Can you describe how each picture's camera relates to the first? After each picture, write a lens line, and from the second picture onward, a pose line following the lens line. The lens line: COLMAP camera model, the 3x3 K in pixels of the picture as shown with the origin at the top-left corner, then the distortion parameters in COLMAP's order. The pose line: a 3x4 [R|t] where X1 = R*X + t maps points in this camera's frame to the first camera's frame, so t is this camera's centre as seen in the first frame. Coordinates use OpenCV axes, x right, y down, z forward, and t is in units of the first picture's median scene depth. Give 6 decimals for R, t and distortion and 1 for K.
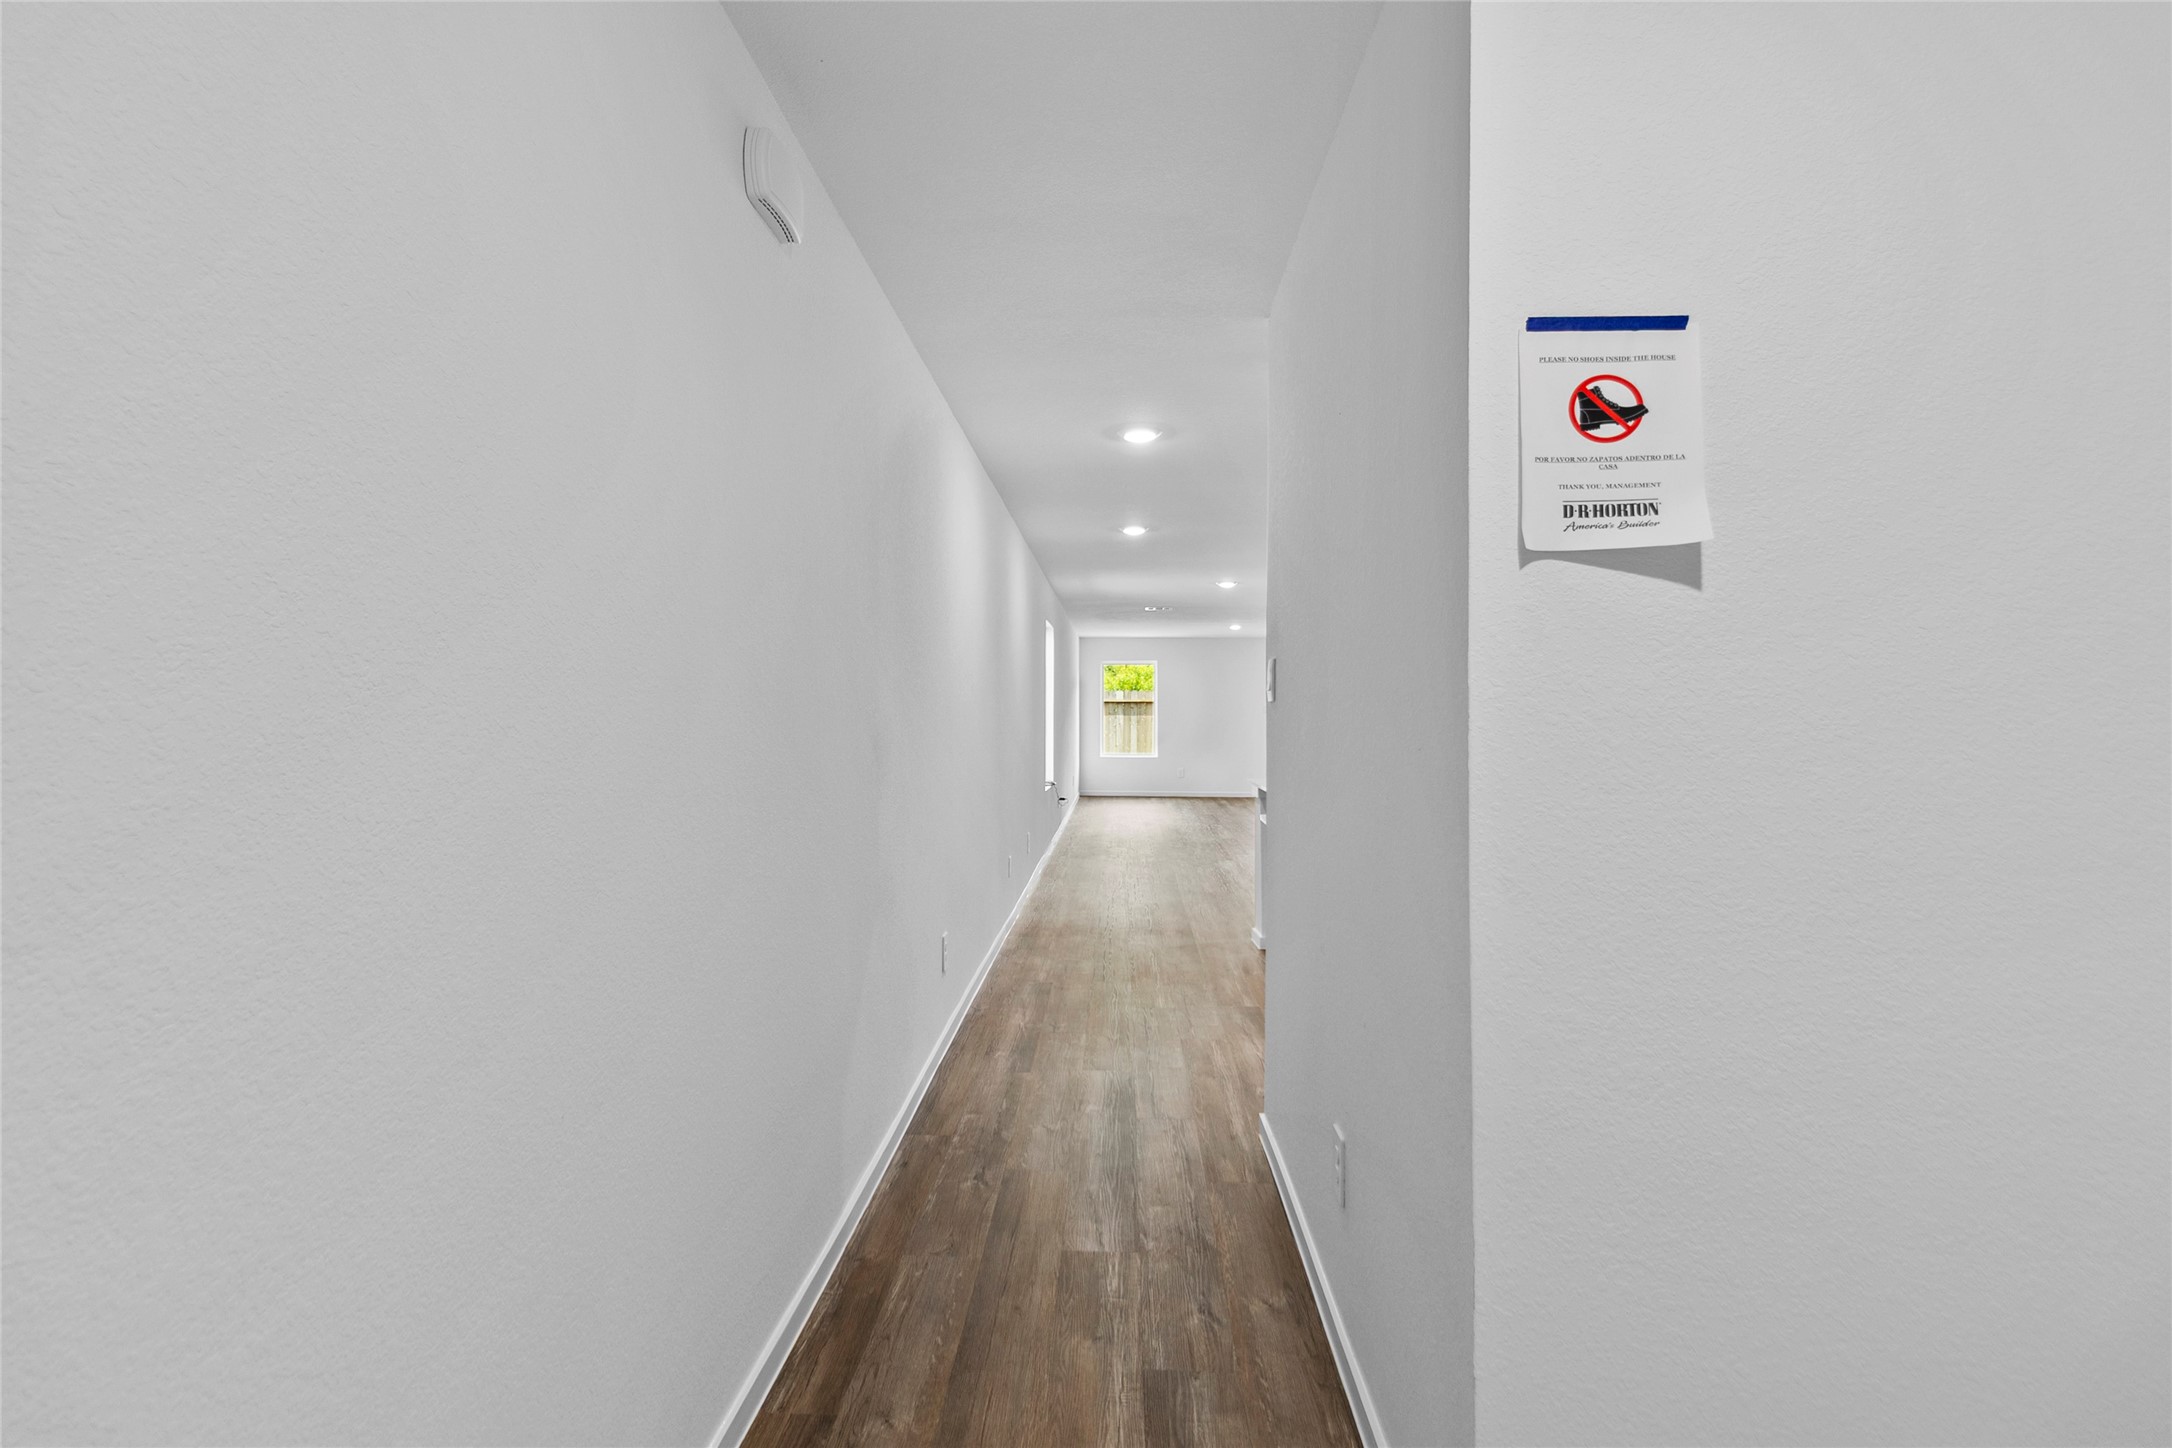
lens RADIAL K [[995.8, 0, 1074.5], [0, 995.8, 709.3], [0, 0, 1]] dist [0.001894, 0.000400]
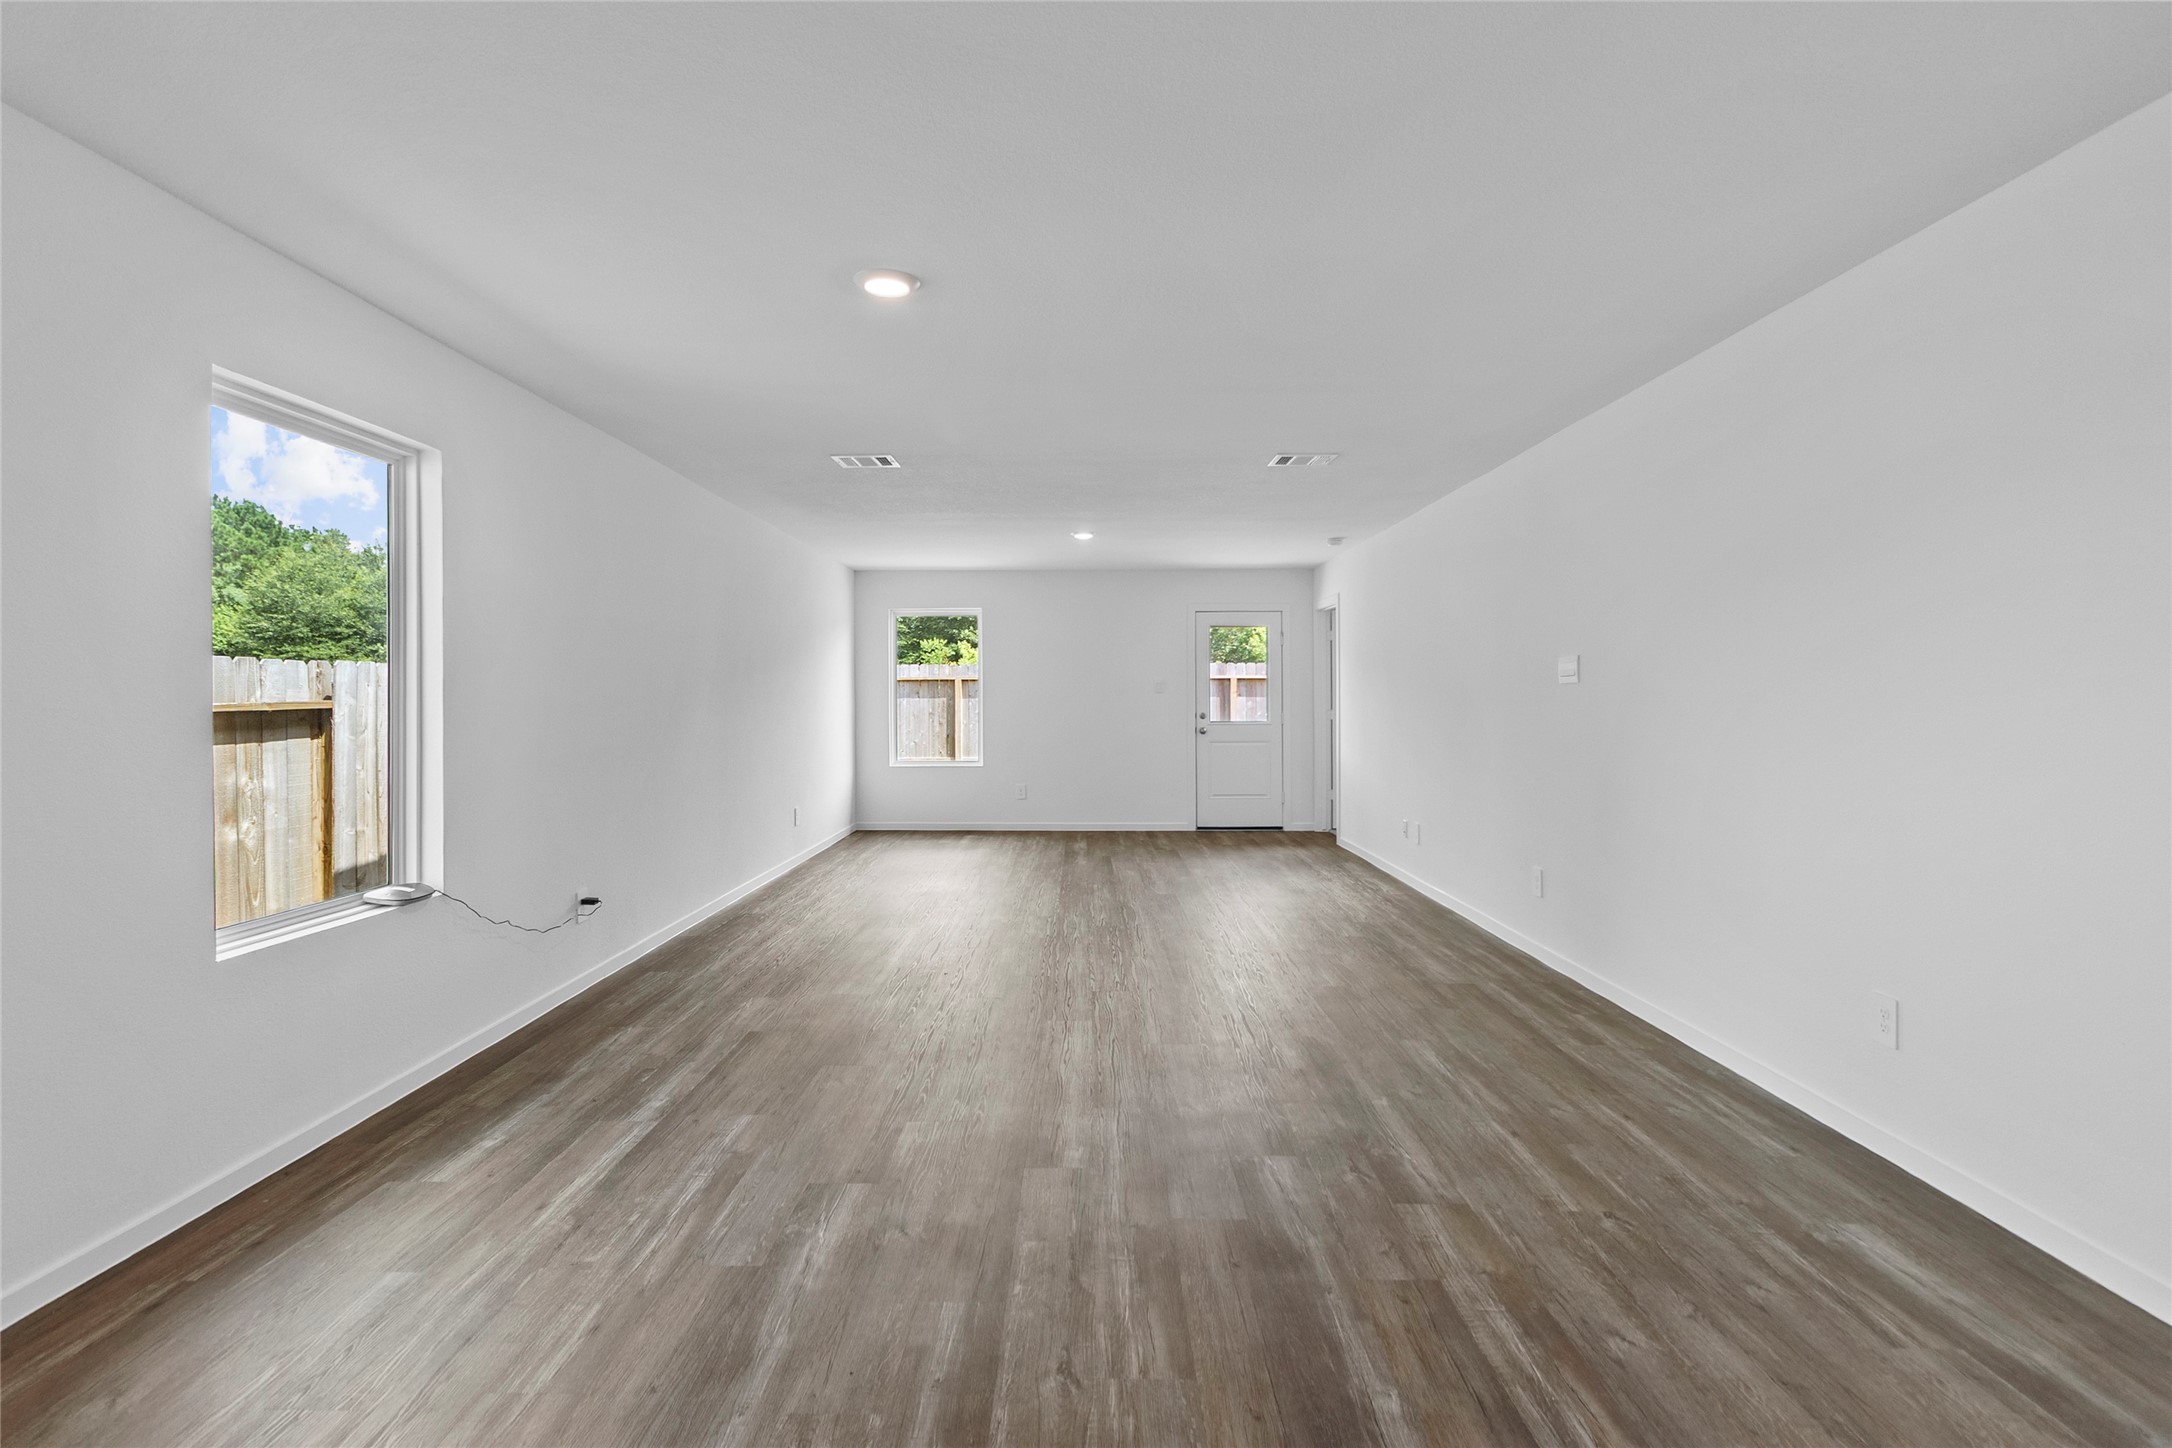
lens RADIAL K [[995.8, 0, 1074.5], [0, 995.8, 709.3], [0, 0, 1]] dist [0.001894, 0.000400]
pose [[0.999143, -0.009447, 0.040294, 0.182790], [0.008788, 0.999825, 0.016489, 0.004743], [-0.040443, -0.016121, 0.999052, 0.601964]]
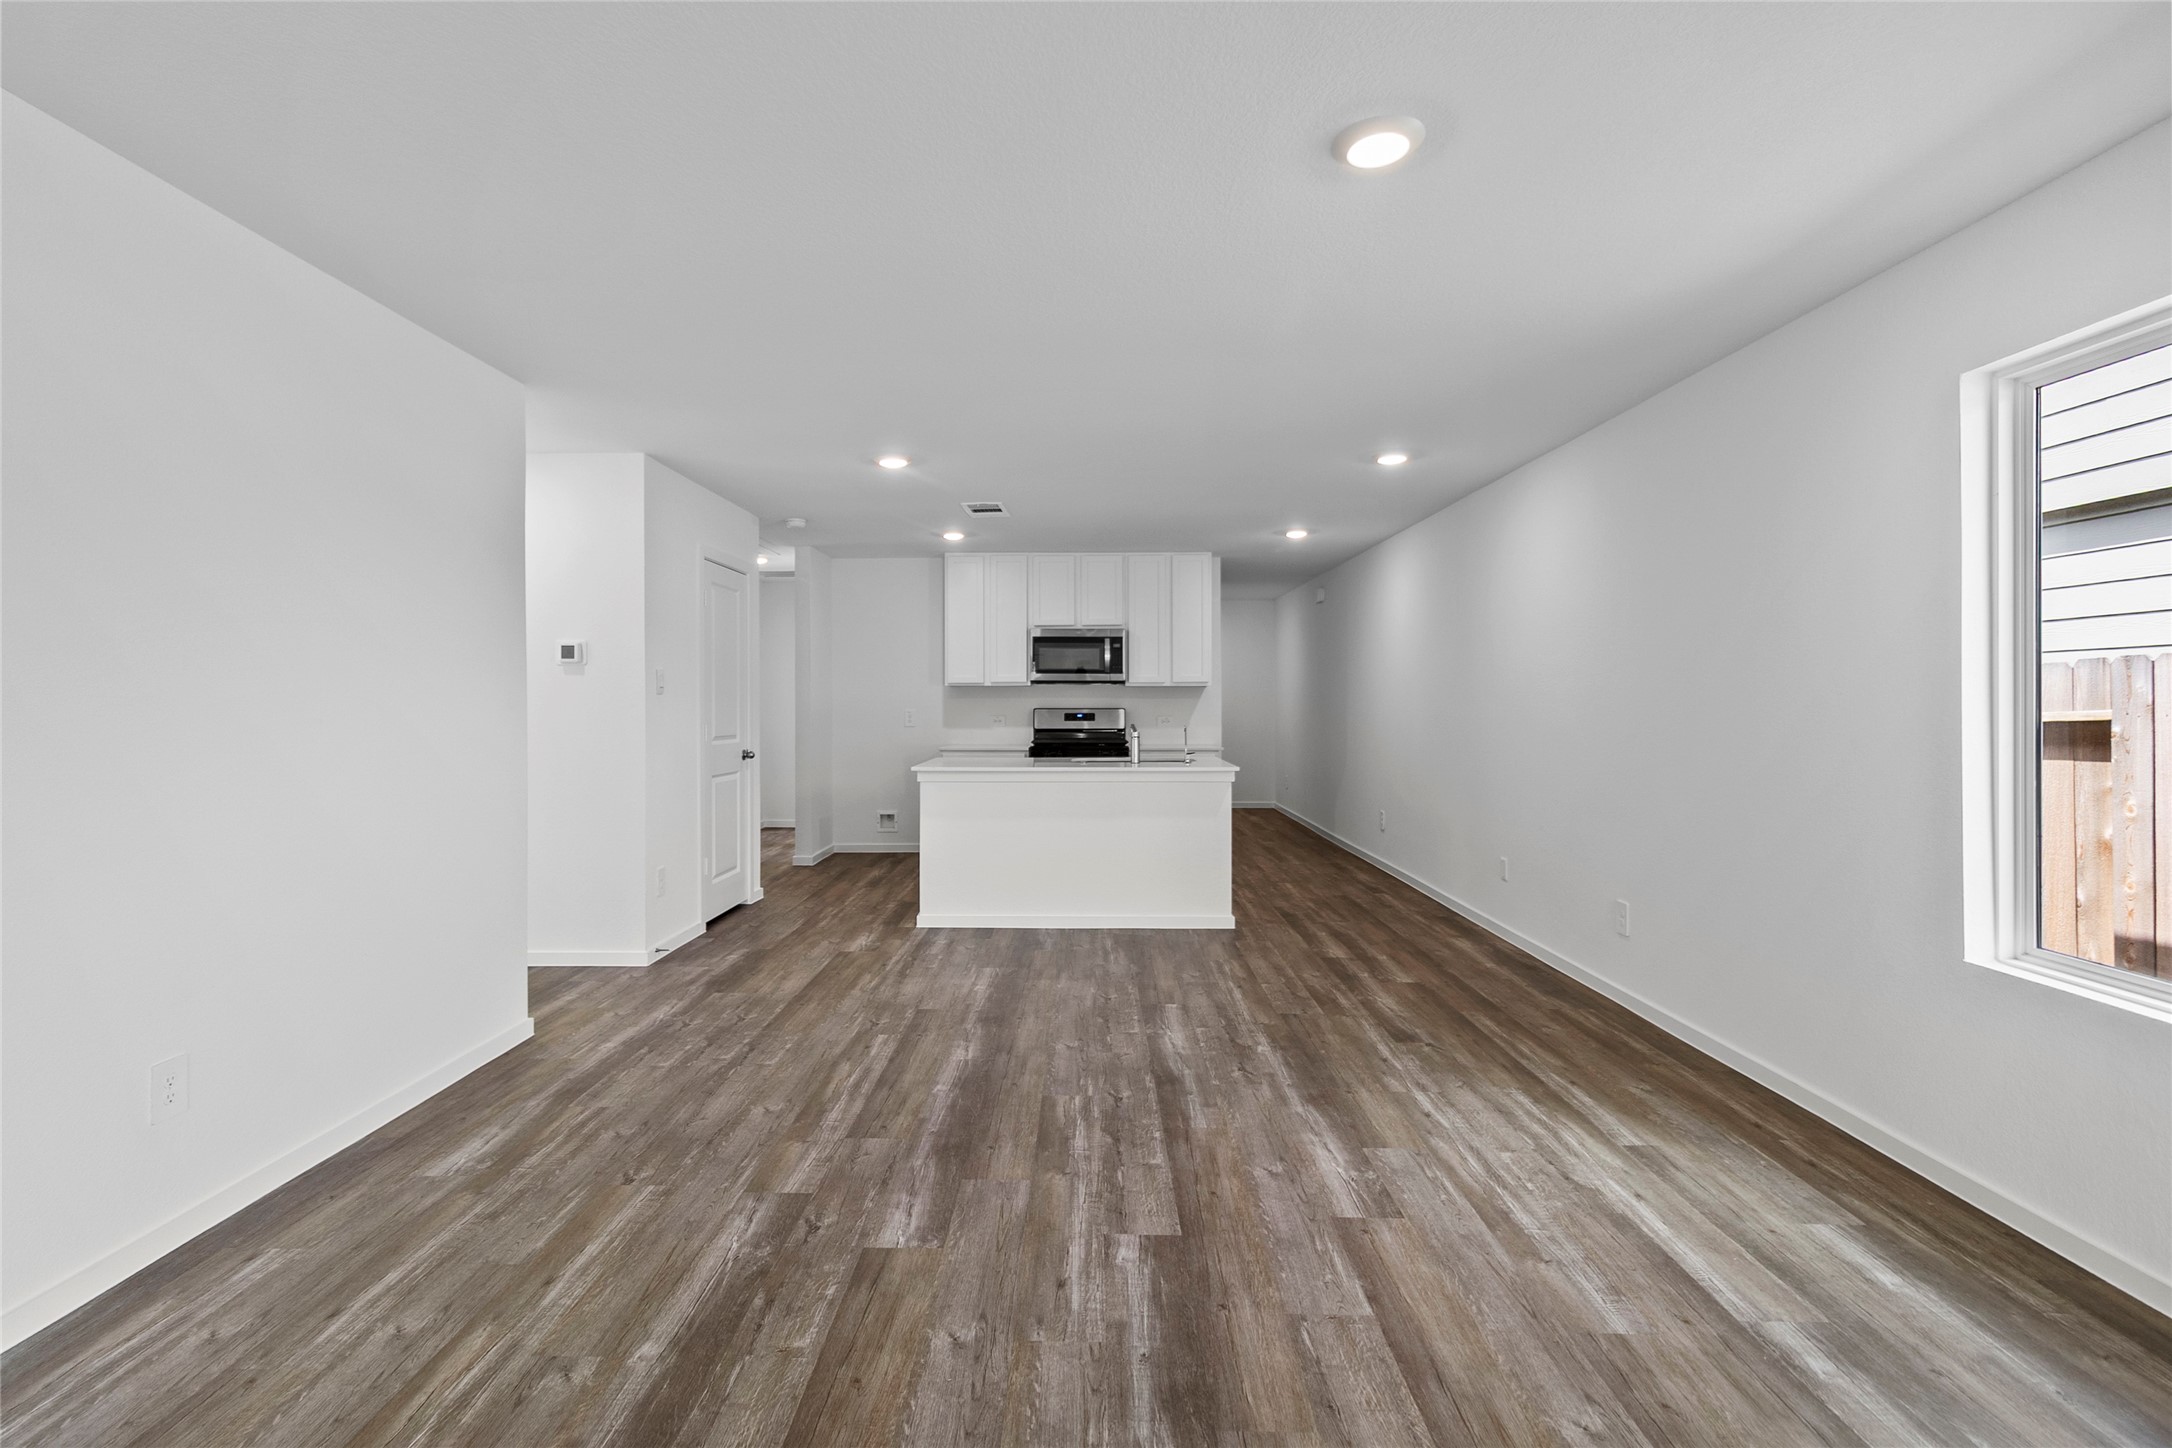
lens RADIAL K [[995.8, 0, 1074.5], [0, 995.8, 709.3], [0, 0, 1]] dist [0.001894, 0.000400]
pose [[-0.999229, -0.004376, -0.039008, 0.214094], [-0.004448, 0.999989, 0.001771, 0.006794], [0.039000, 0.001944, -0.999237, 1.101365]]
